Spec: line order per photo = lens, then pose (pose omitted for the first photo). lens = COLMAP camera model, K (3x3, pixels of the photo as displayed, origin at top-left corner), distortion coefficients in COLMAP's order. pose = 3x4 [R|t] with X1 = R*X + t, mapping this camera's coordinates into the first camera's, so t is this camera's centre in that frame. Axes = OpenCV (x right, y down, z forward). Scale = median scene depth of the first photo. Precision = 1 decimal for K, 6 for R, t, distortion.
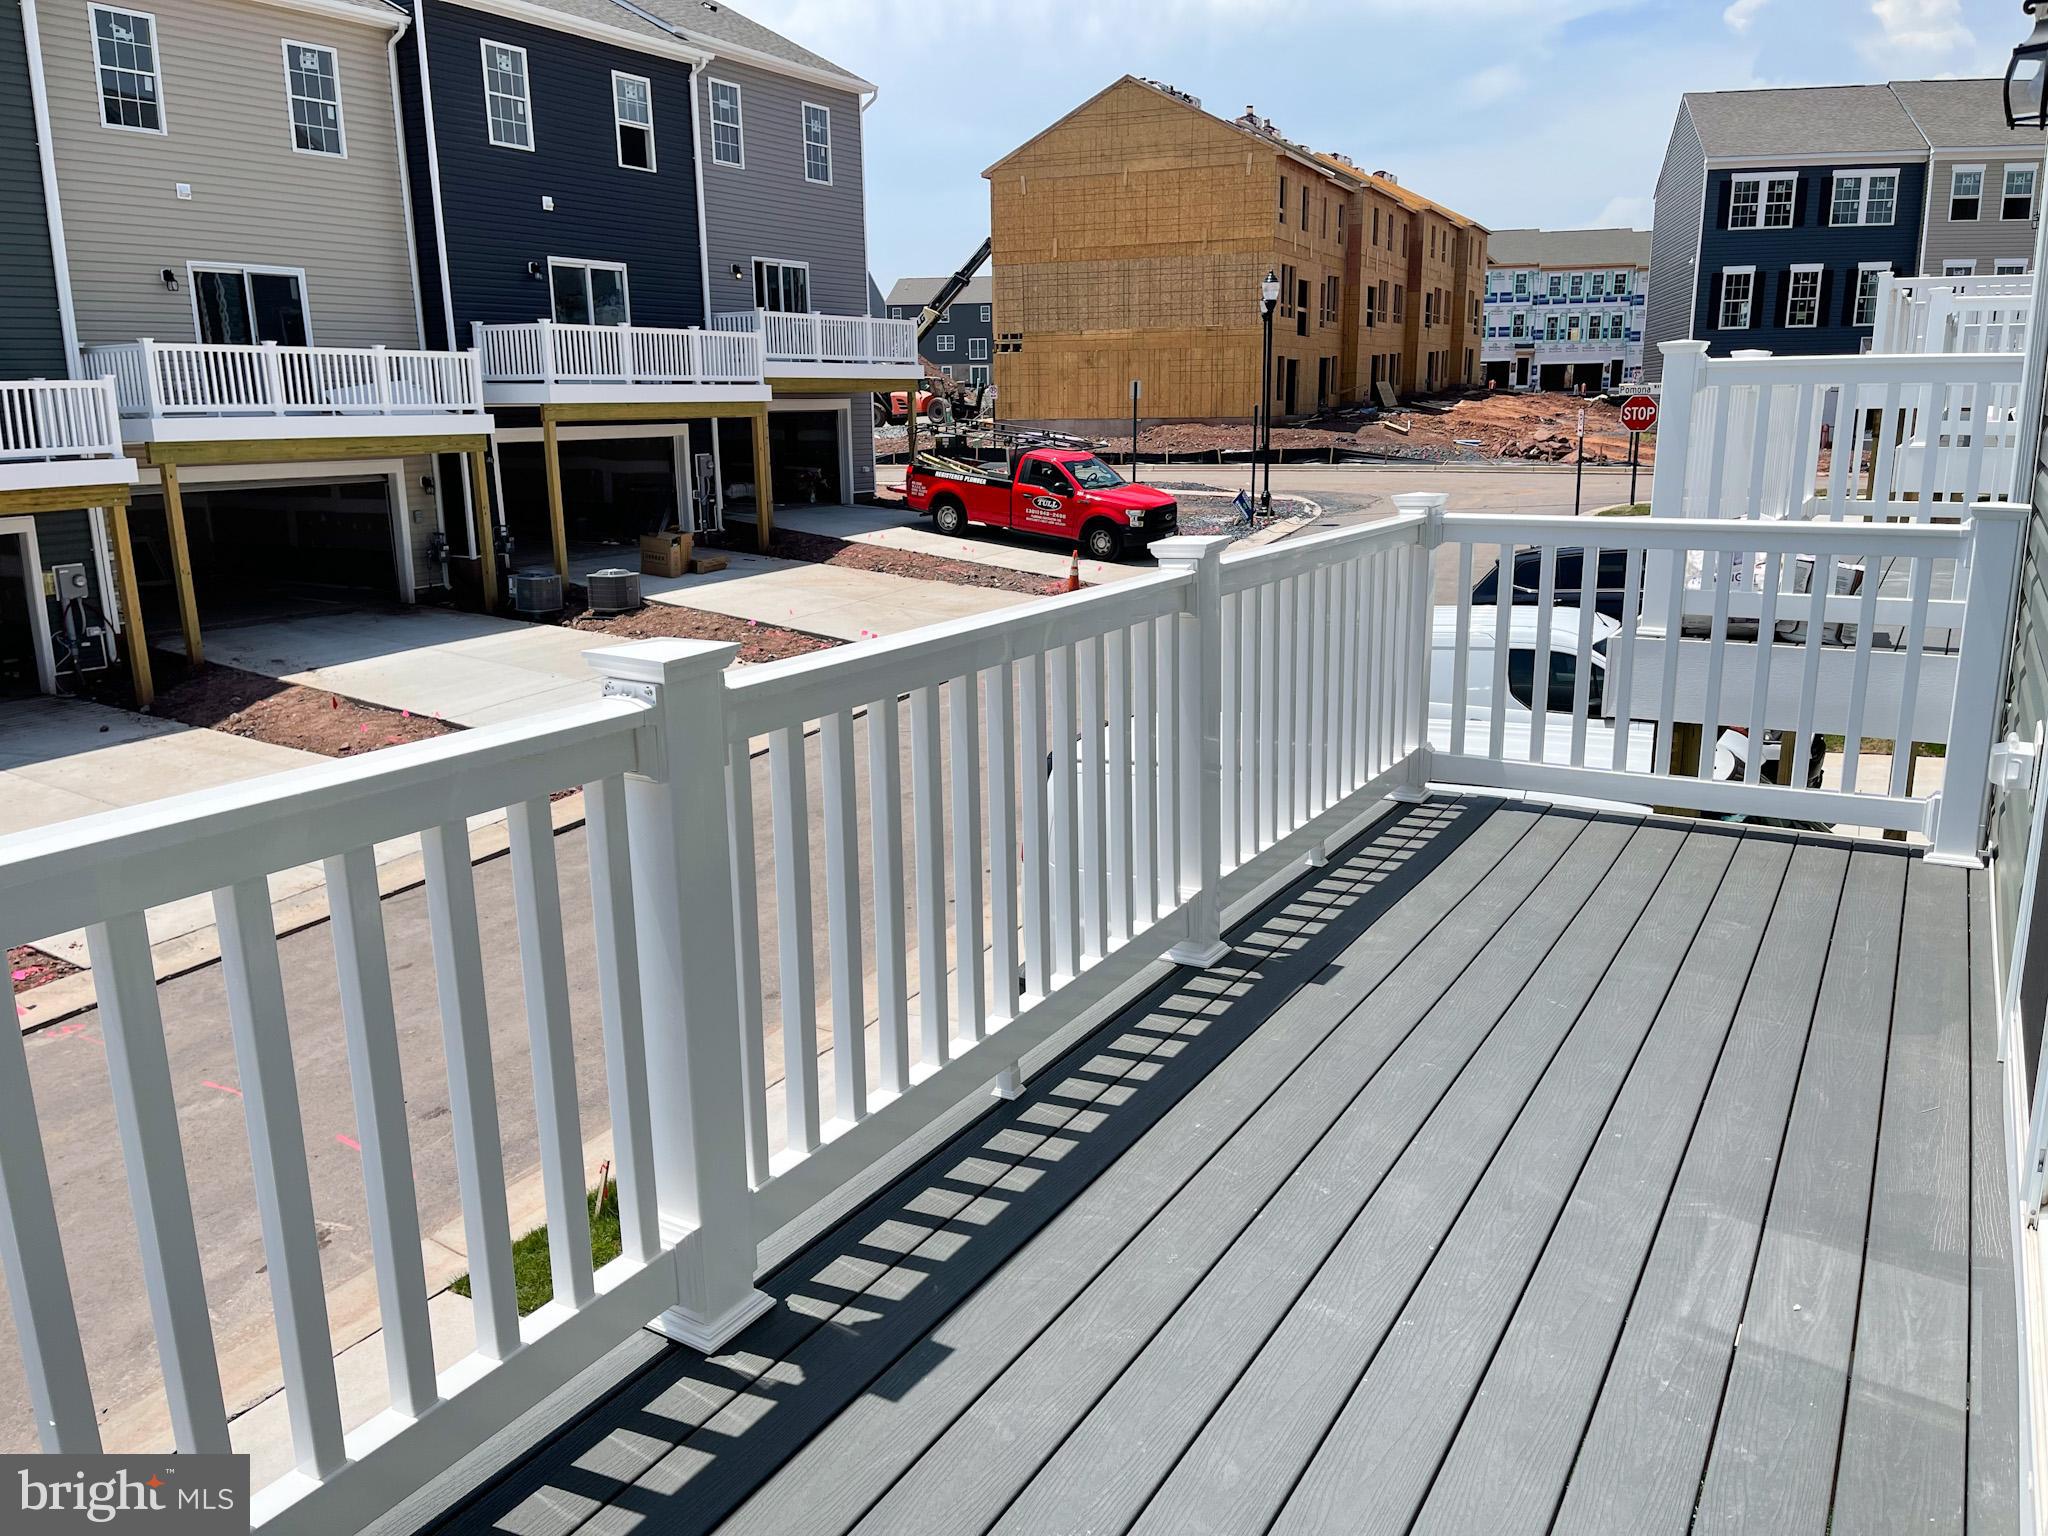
lens RADIAL K [[1559.1, 0, 1024.0], [0, 1559.1, 768.0], [0, 0, 1]] dist [0.059382, -0.066815]
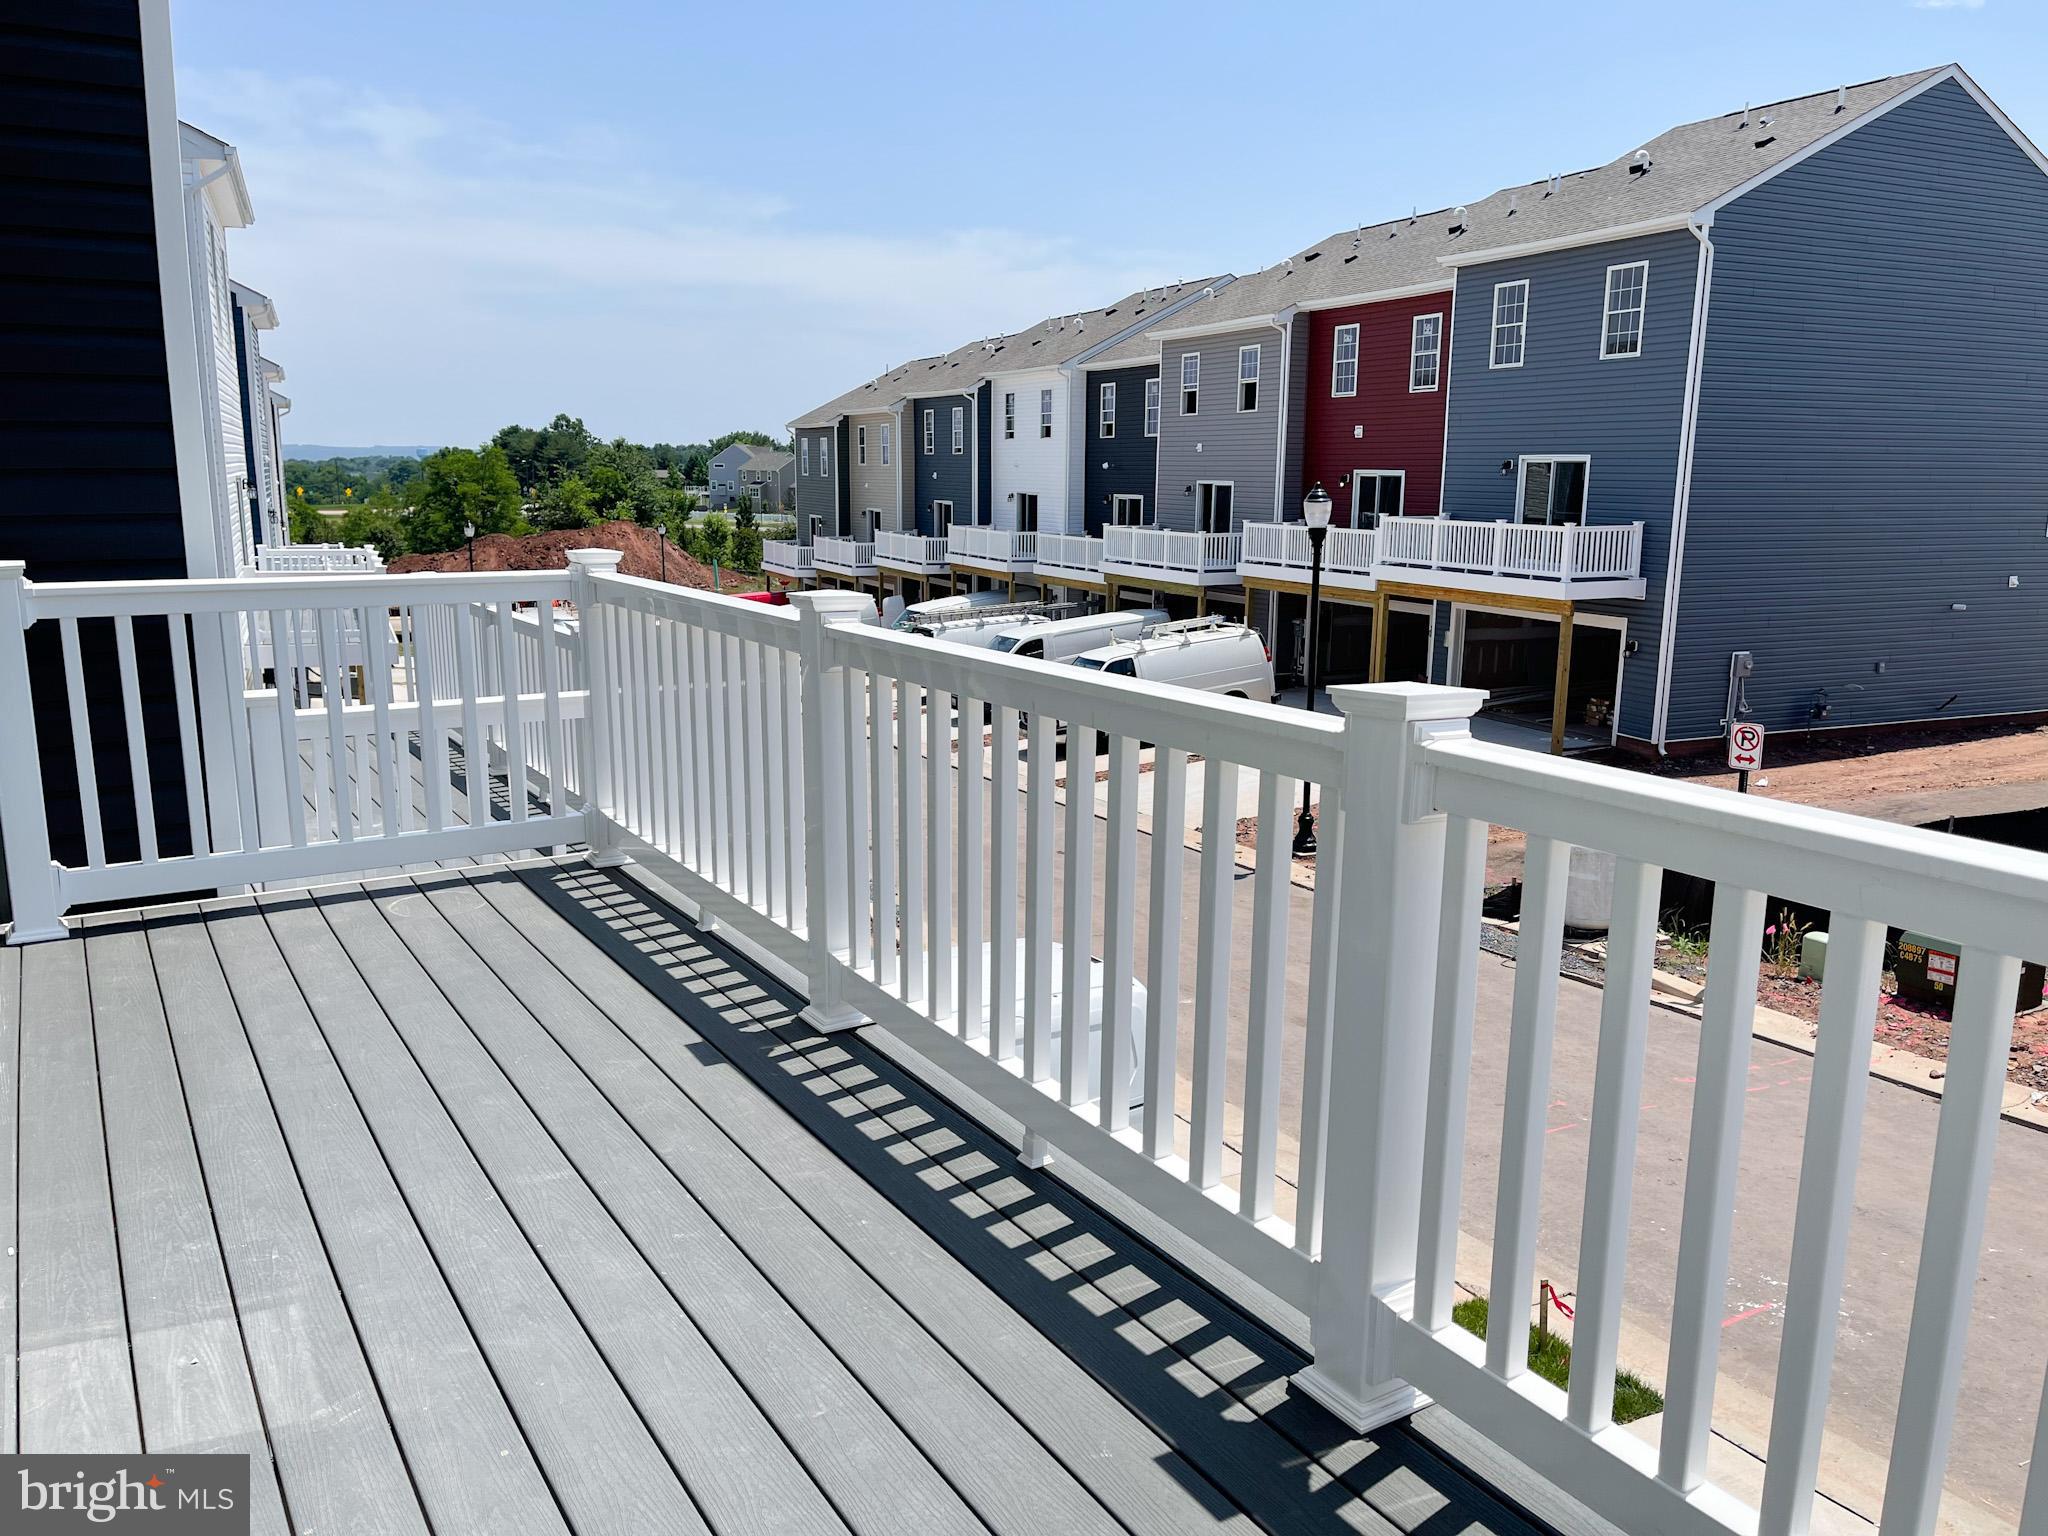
lens RADIAL K [[1559.1, 0, 1024.0], [0, 1559.1, 768.0], [0, 0, 1]] dist [0.059382, -0.066815]
pose [[-0.461831, 0.197618, -0.864673, 0.892316], [-0.196227, 0.927943, 0.316885, -0.366697], [0.864990, 0.316020, -0.389775, 1.481377]]
